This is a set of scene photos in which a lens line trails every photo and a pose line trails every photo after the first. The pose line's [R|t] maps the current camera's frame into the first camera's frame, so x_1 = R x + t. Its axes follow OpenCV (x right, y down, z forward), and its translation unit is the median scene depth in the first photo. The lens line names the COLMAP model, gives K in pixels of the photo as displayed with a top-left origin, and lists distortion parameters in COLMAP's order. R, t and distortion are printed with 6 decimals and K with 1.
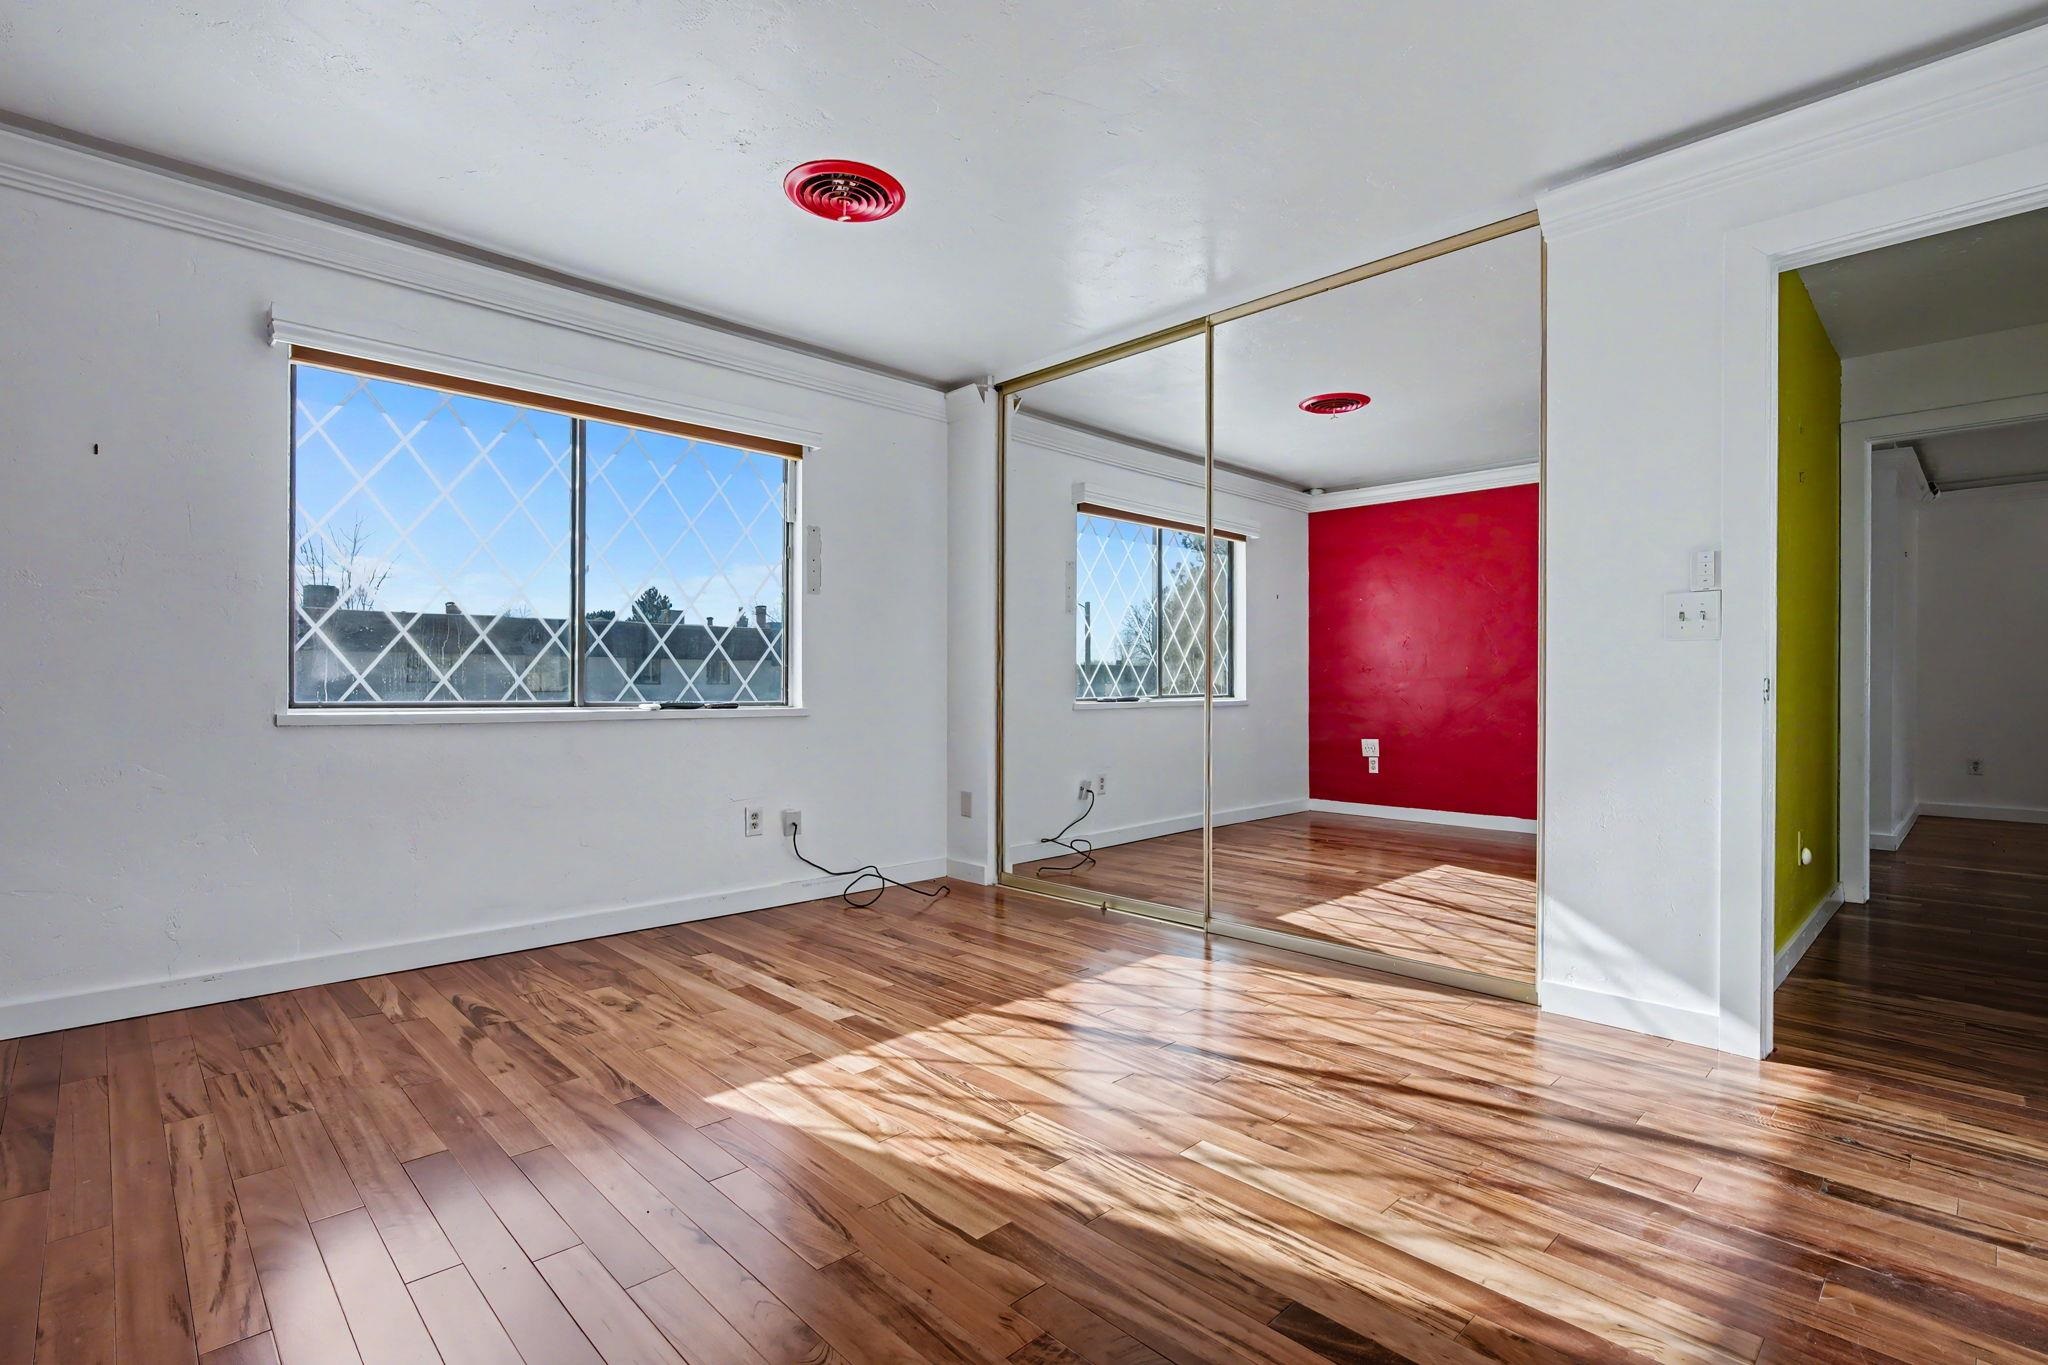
lens RADIAL K [[956.2, 0, 1027.2], [0, 956.2, 688.2], [0, 0, 1]] dist [-0.003435, -0.000010]
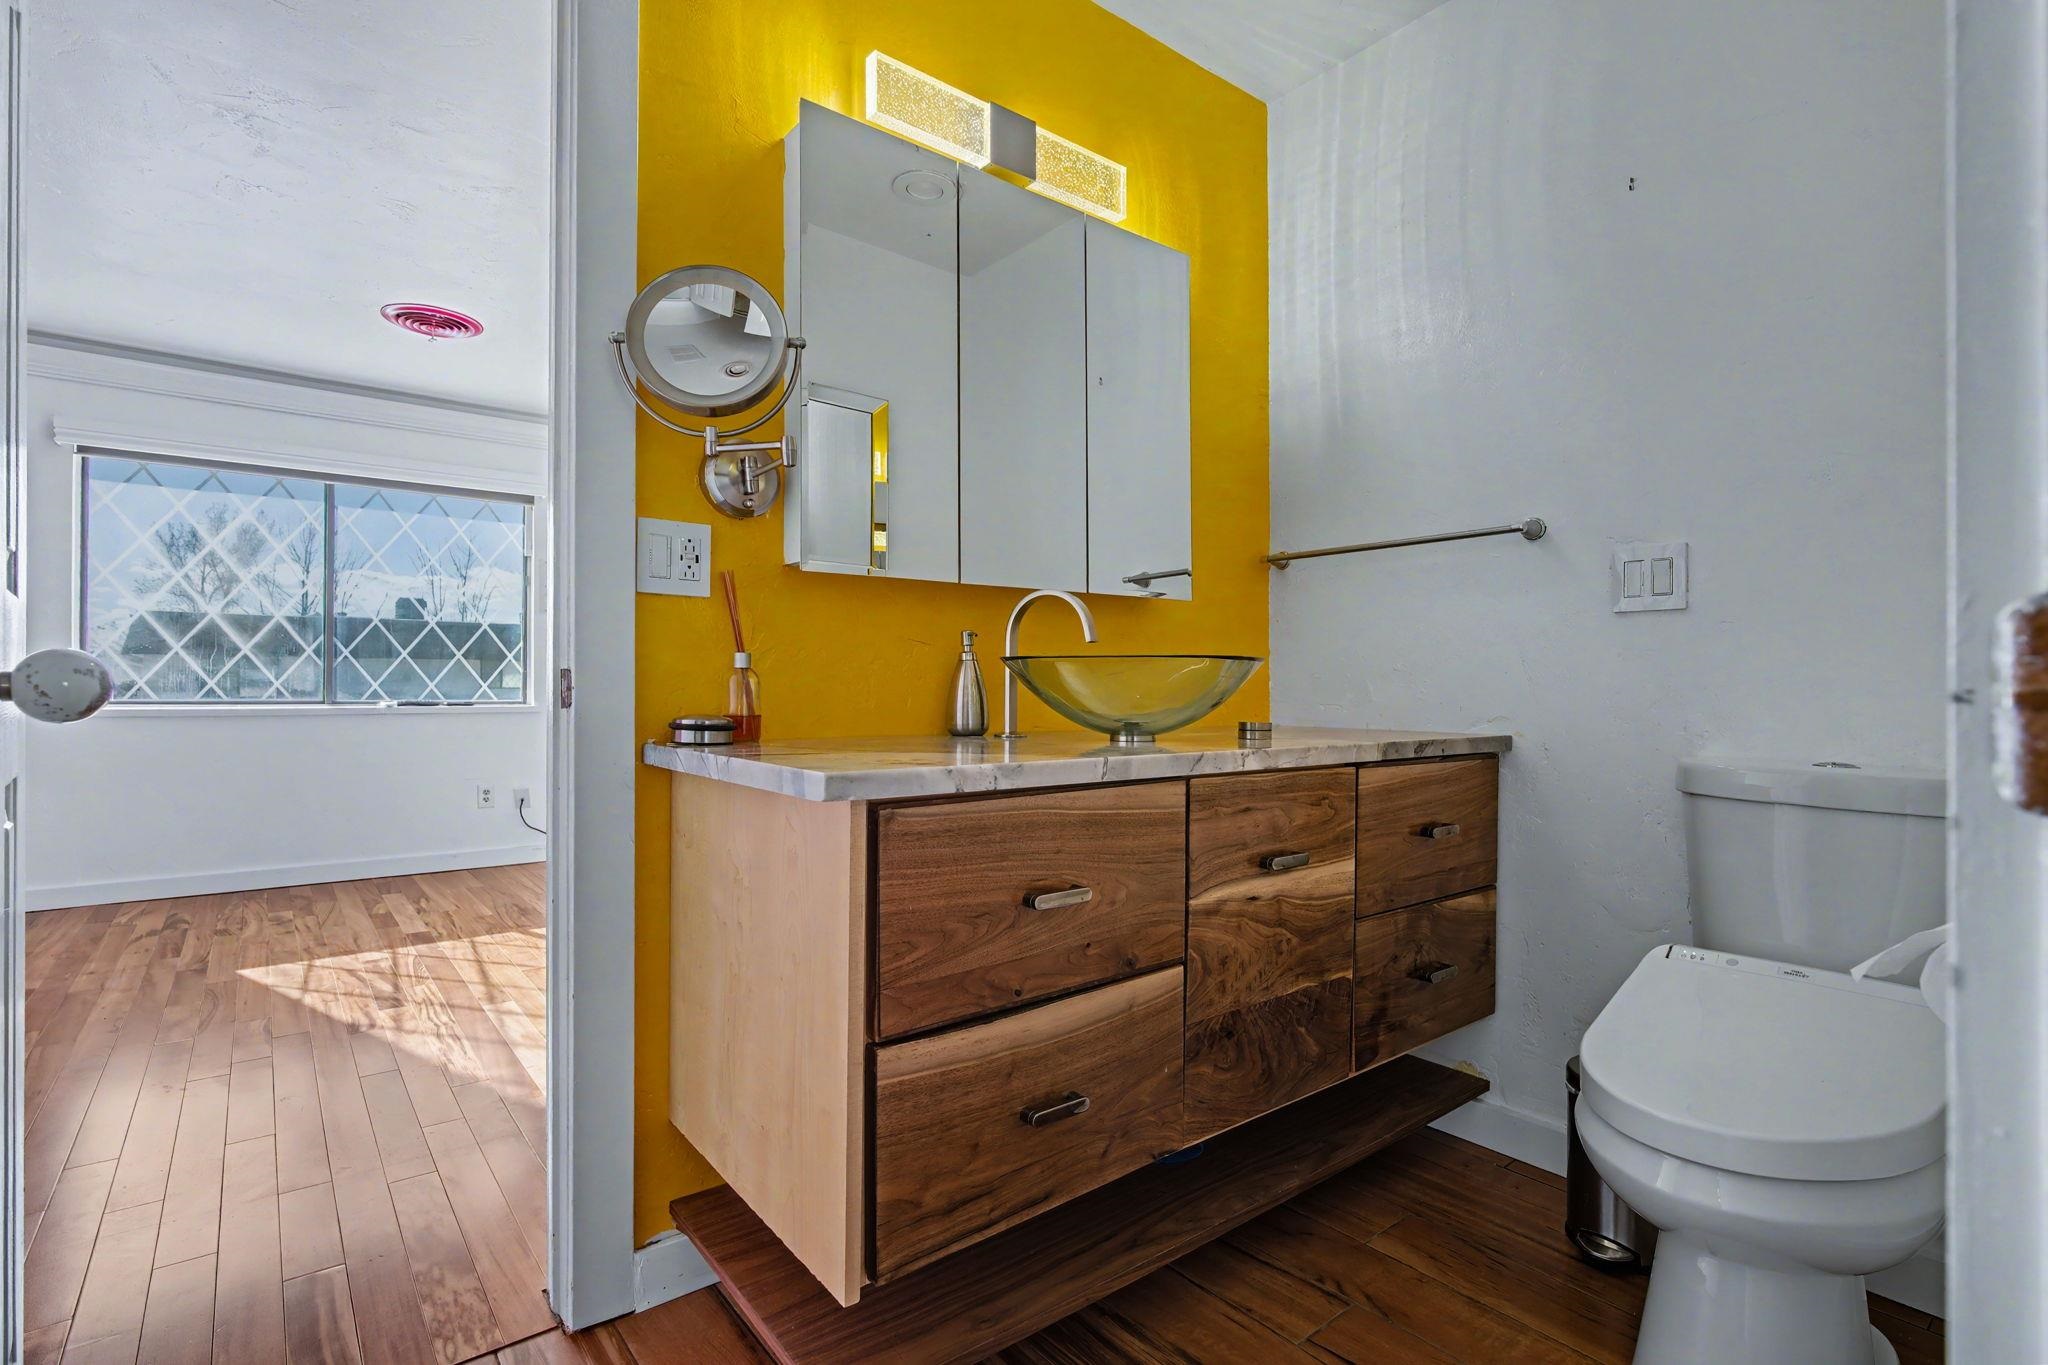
lens RADIAL K [[956.2, 0, 1018.8], [0, 956.2, 679.3], [0, 0, 1]] dist [-0.003435, -0.000010]
pose [[0.995217, -0.001255, -0.097681, 0.613004], [-0.000106, 0.999903, -0.013929, 0.003944], [0.097689, 0.013873, 0.995120, -0.207983]]
